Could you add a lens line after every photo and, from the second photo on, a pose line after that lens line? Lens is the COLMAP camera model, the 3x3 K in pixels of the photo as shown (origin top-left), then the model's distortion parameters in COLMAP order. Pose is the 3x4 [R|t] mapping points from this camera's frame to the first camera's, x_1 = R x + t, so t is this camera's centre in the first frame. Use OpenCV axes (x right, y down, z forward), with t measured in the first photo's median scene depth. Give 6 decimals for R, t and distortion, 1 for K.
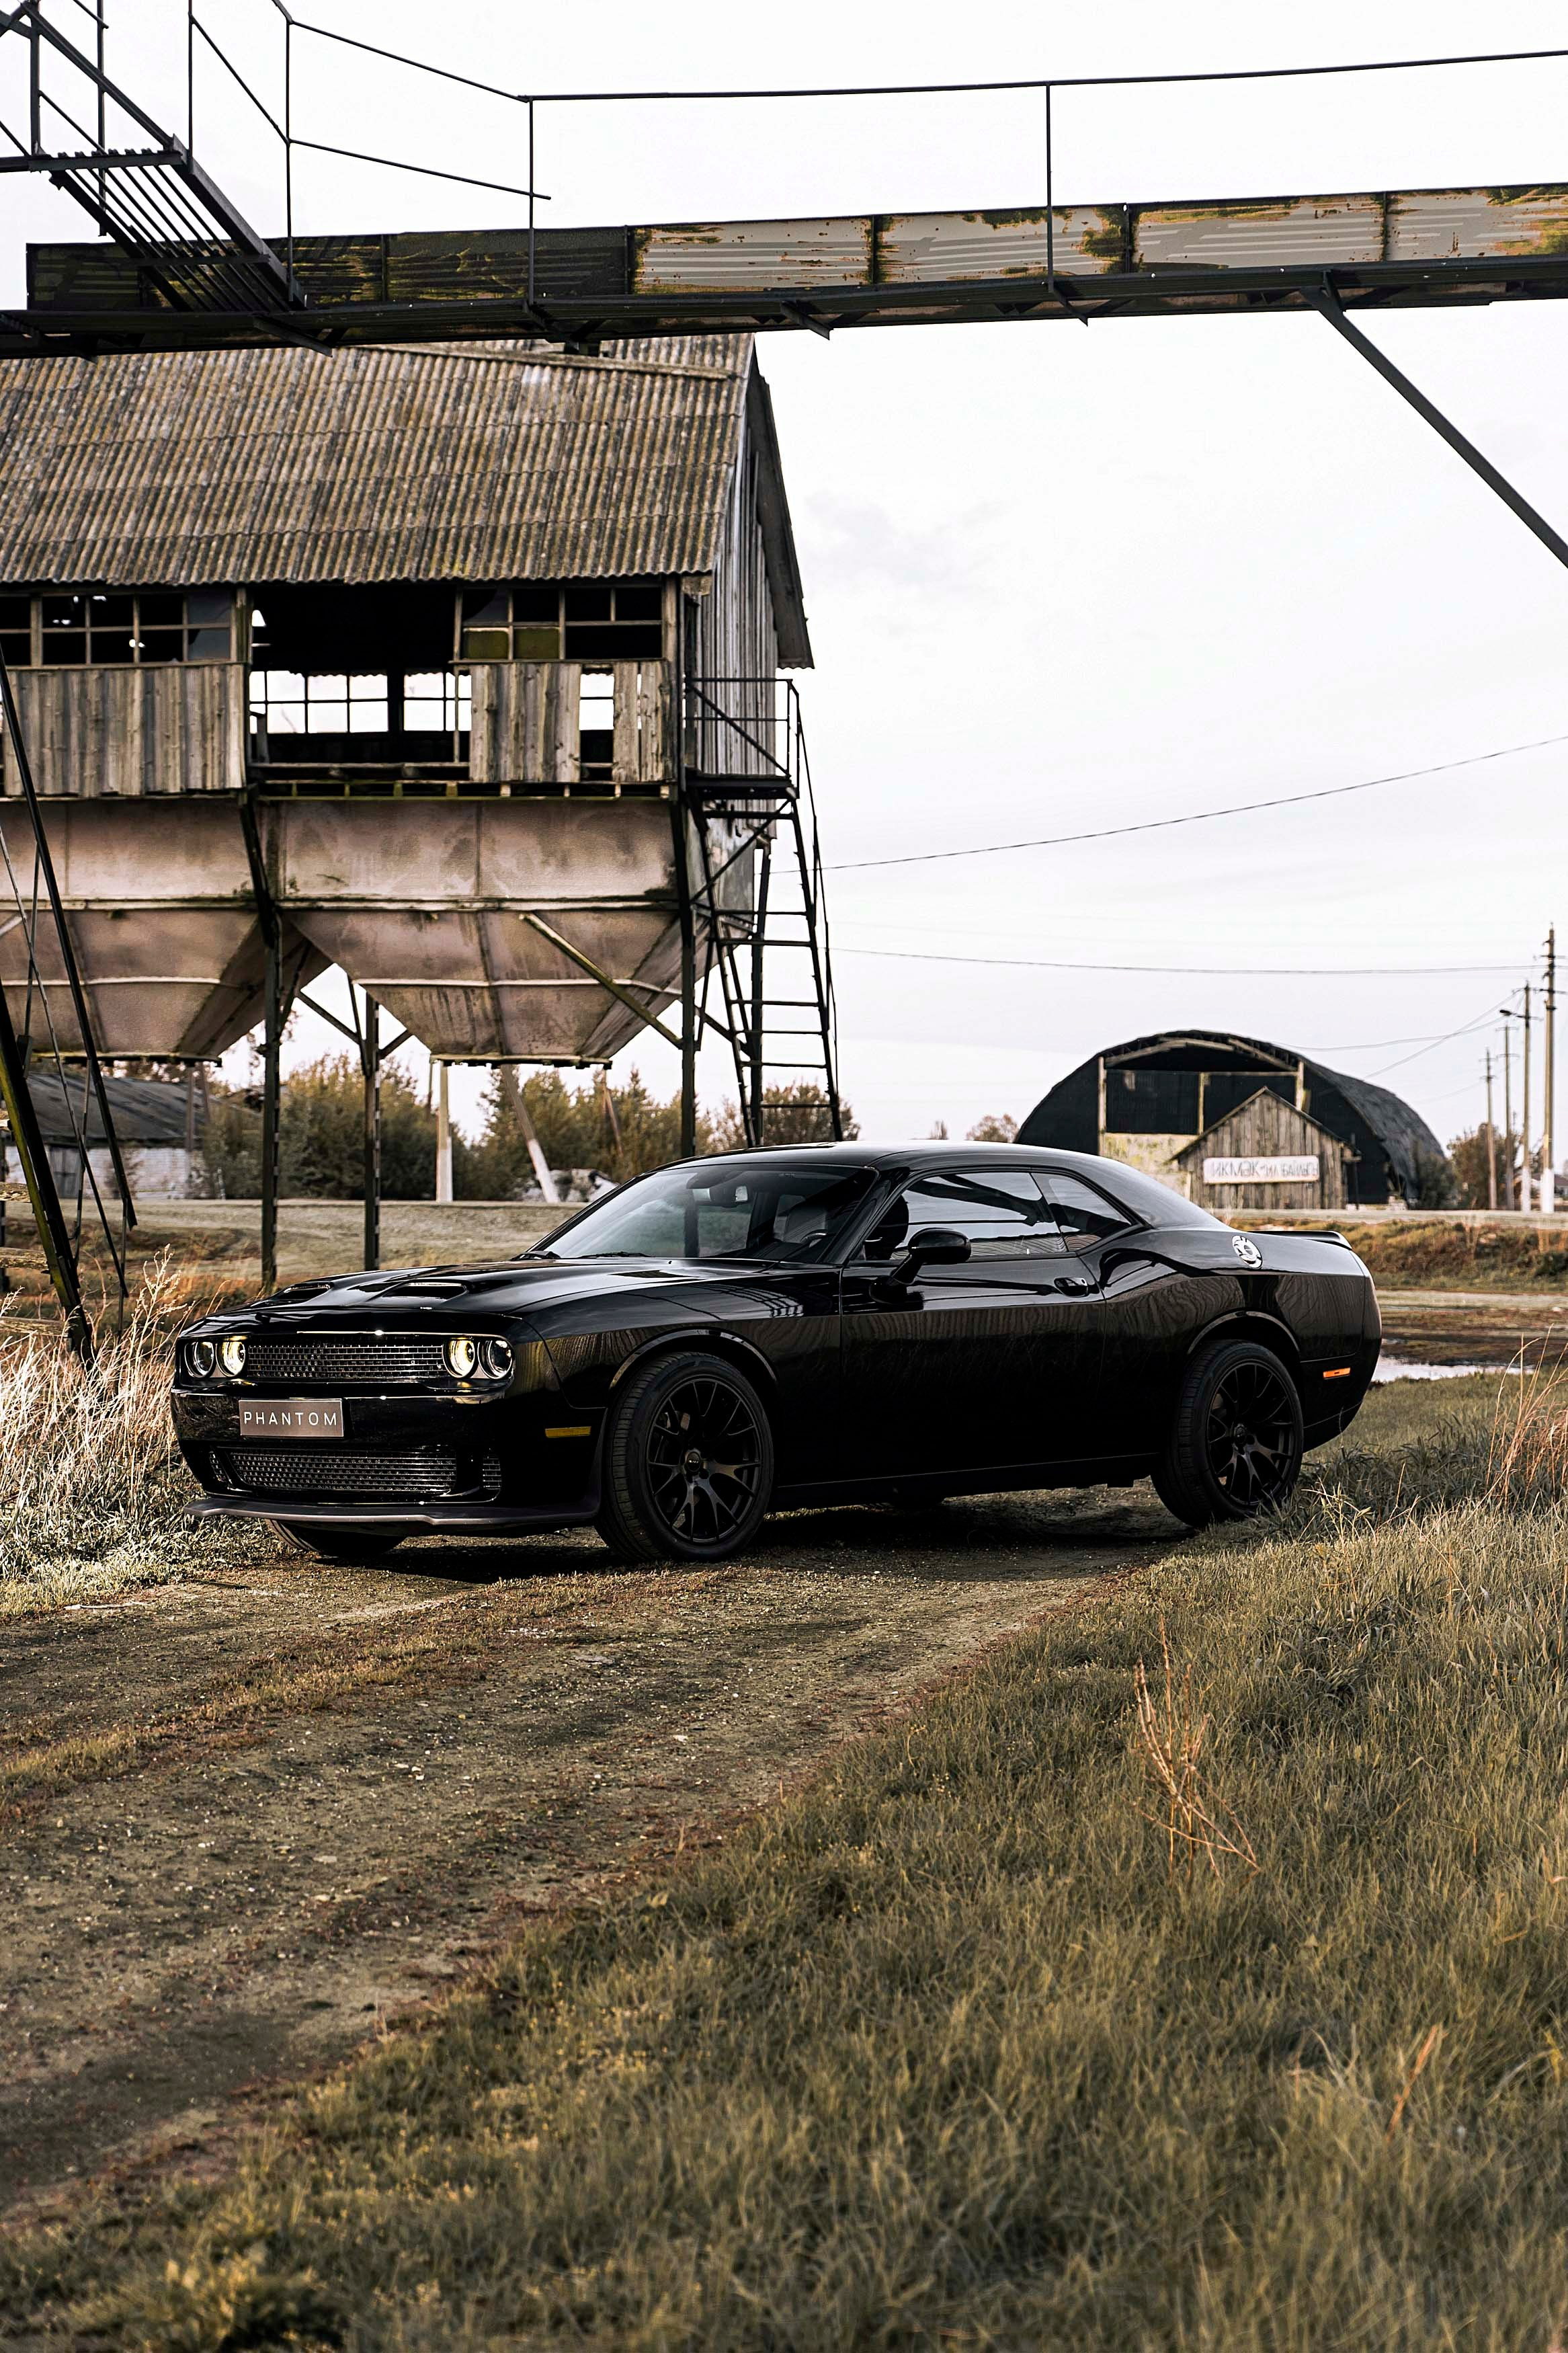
lens RADIAL K [[4307.3, 0, 784.0], [0, 4307.3, 1176.5], [0, 0, 1]] dist [0.010642, -0.146339]
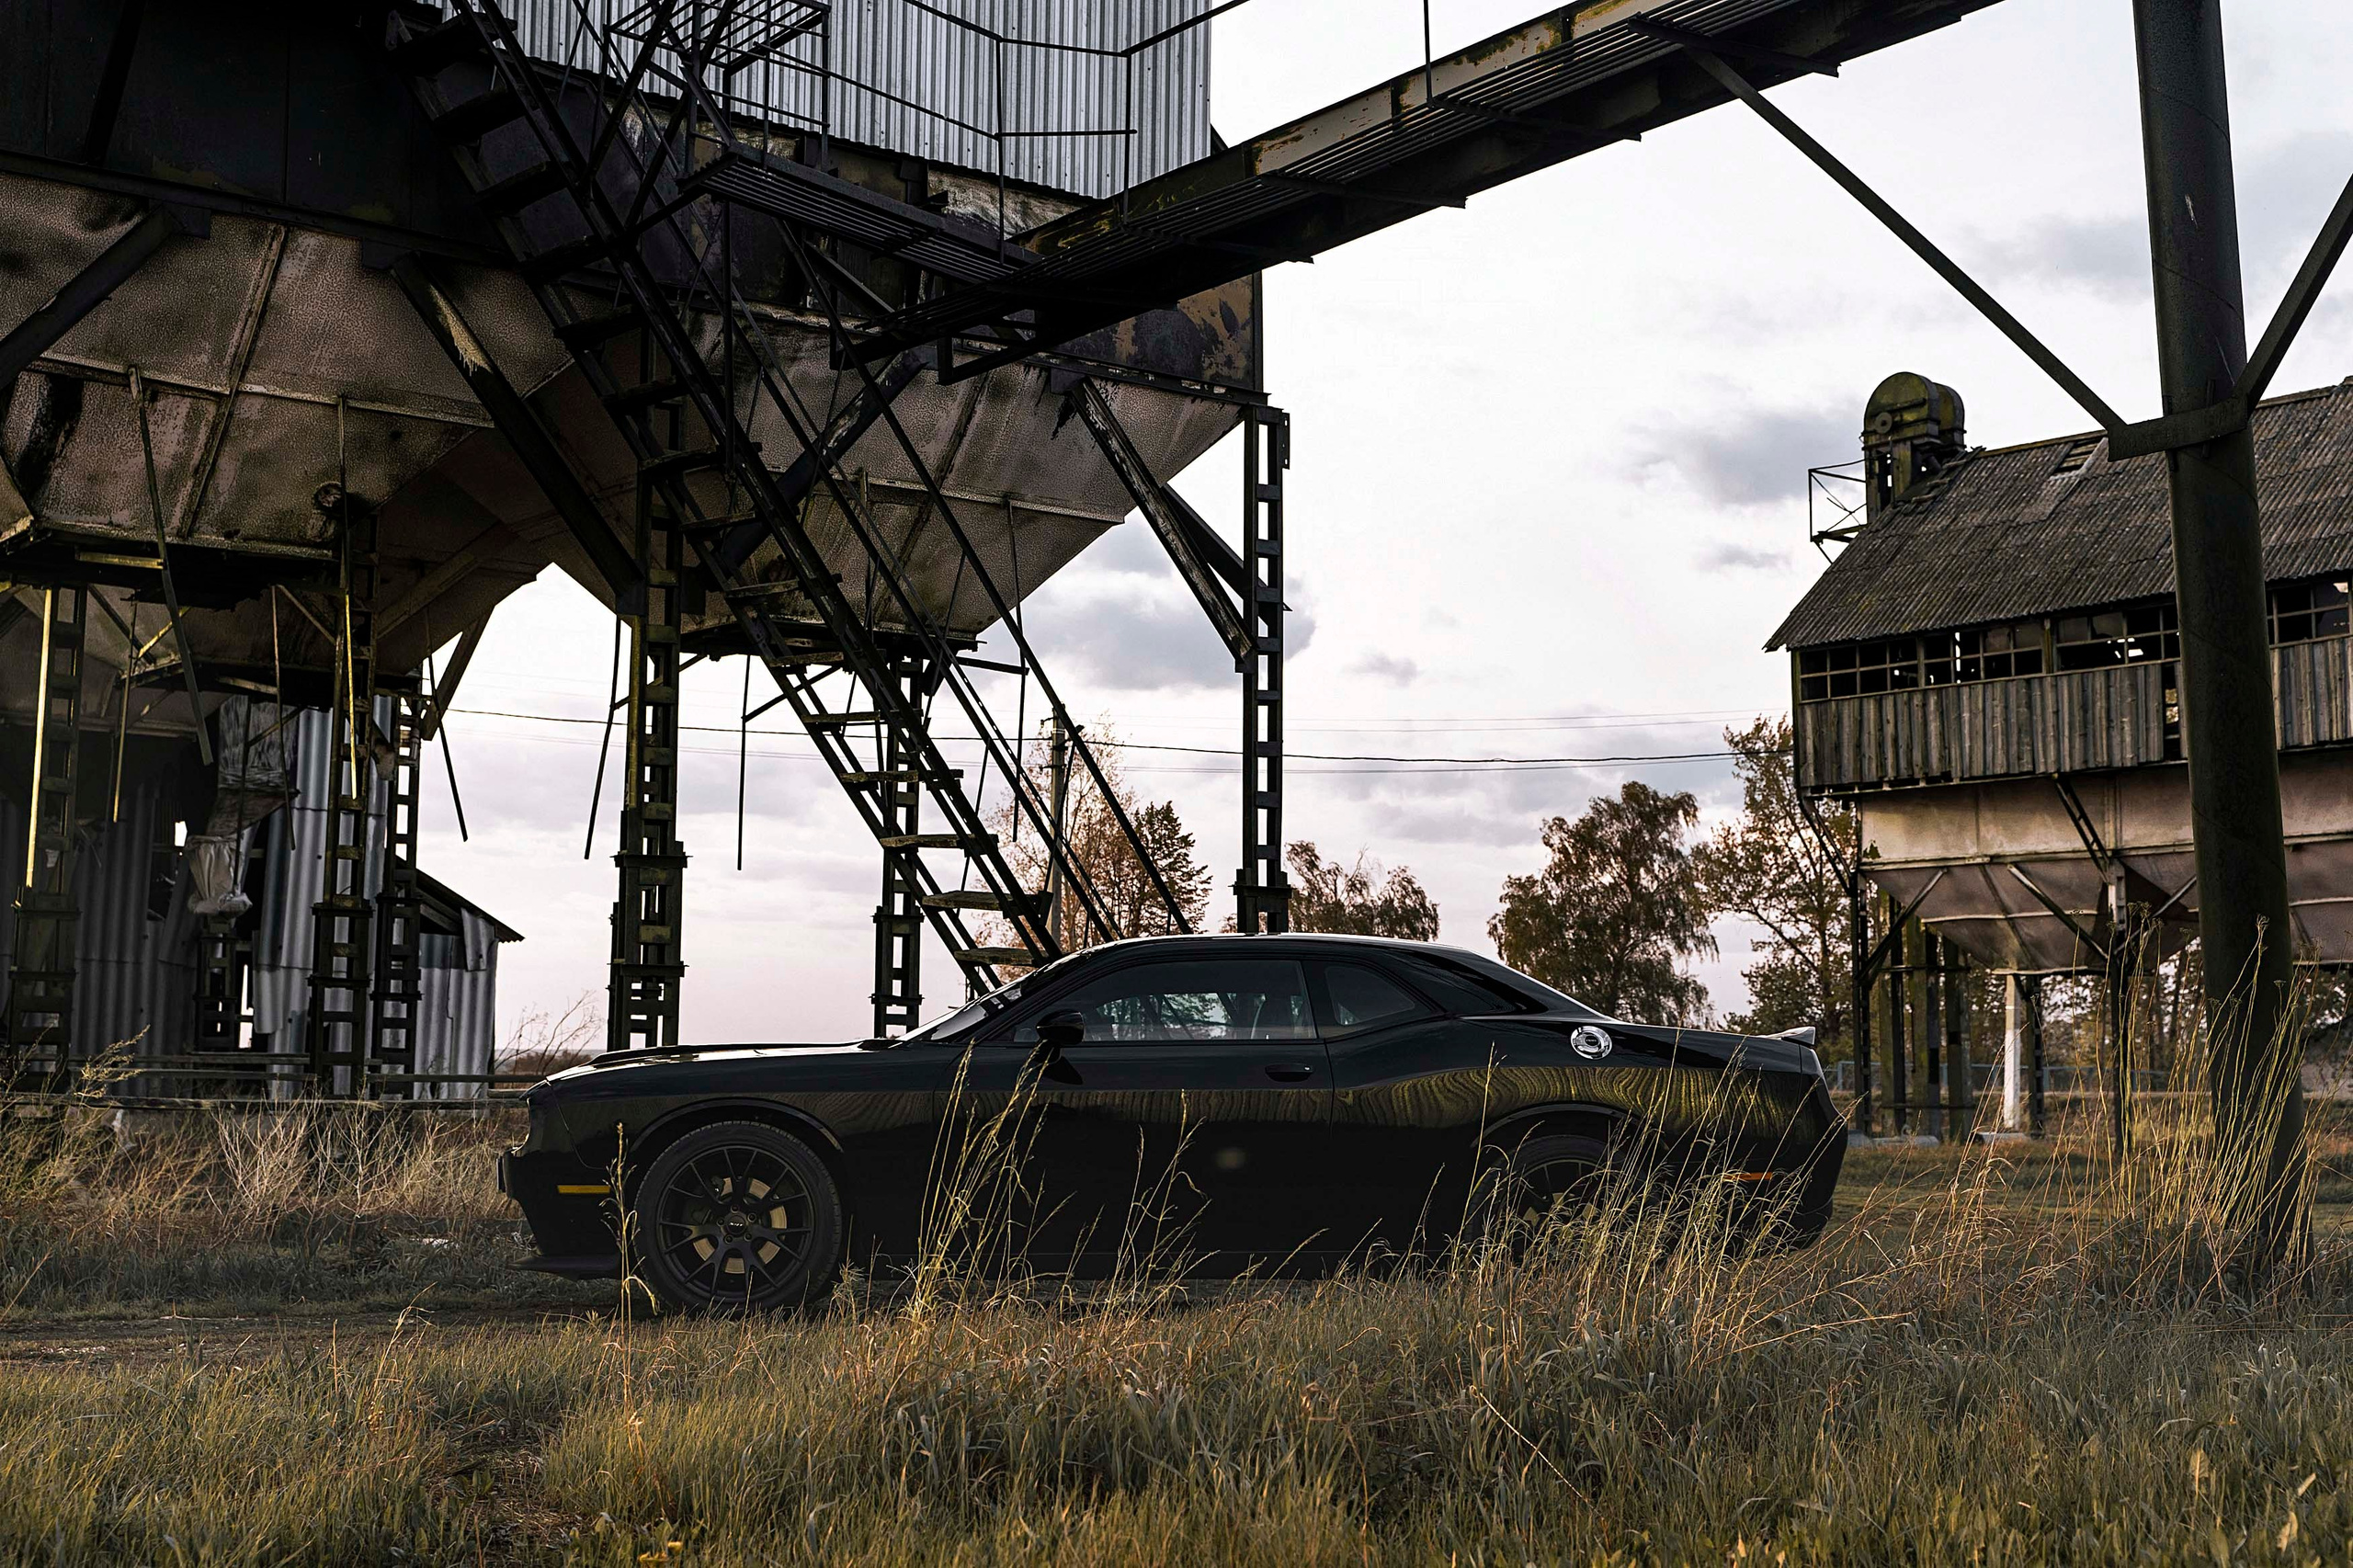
lens RADIAL K [[2896.4, 0, 1174.8], [0, 2896.4, 780.2], [0, 0, 1]] dist [-0.006601, 0.012960]
pose [[0.728900, -0.073279, -0.680687, 0.182765], [-0.002026, 0.994020, -0.109180, 0.011563], [0.684617, 0.080960, 0.724393, 0.180409]]
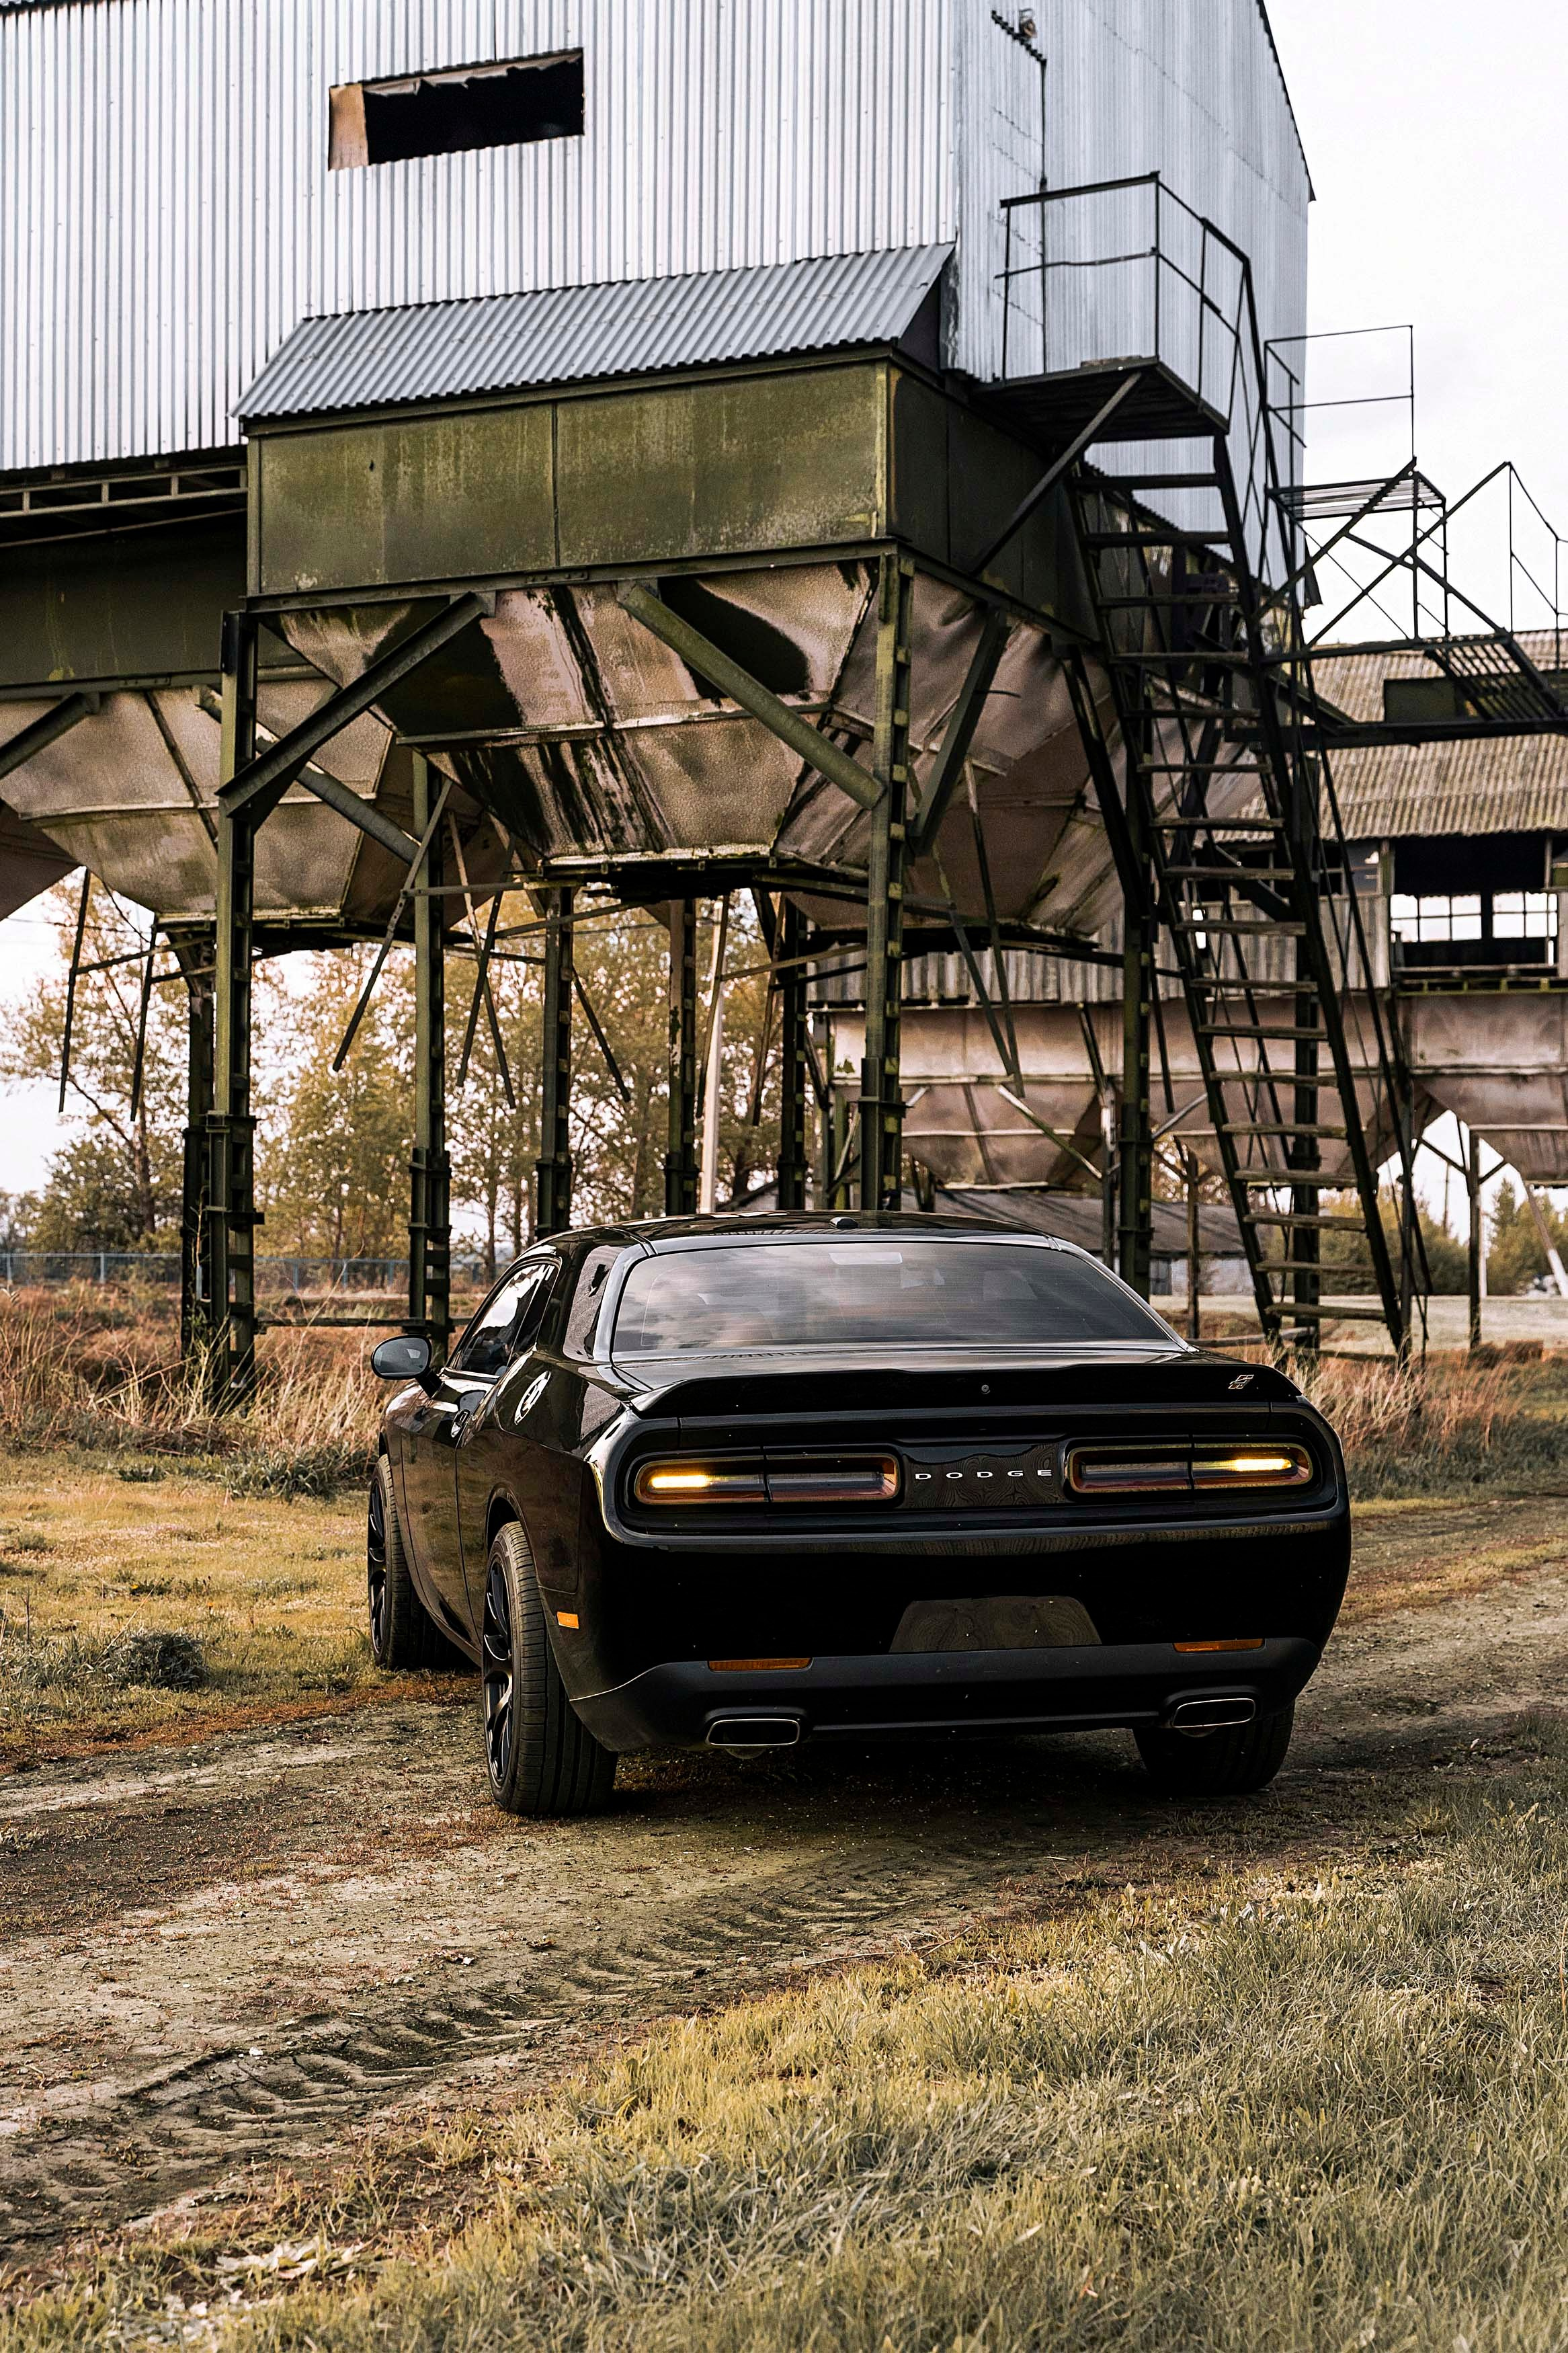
lens RADIAL K [[3598.7, 0, 784.0], [0, 3598.7, 1176.5], [0, 0, 1]] dist [0.004791, 0.024608]
pose [[0.967208, -0.011625, -0.253720, -0.022058], [0.003960, 0.999521, -0.030698, 0.003748], [0.253955, 0.028686, 0.966790, -0.143953]]
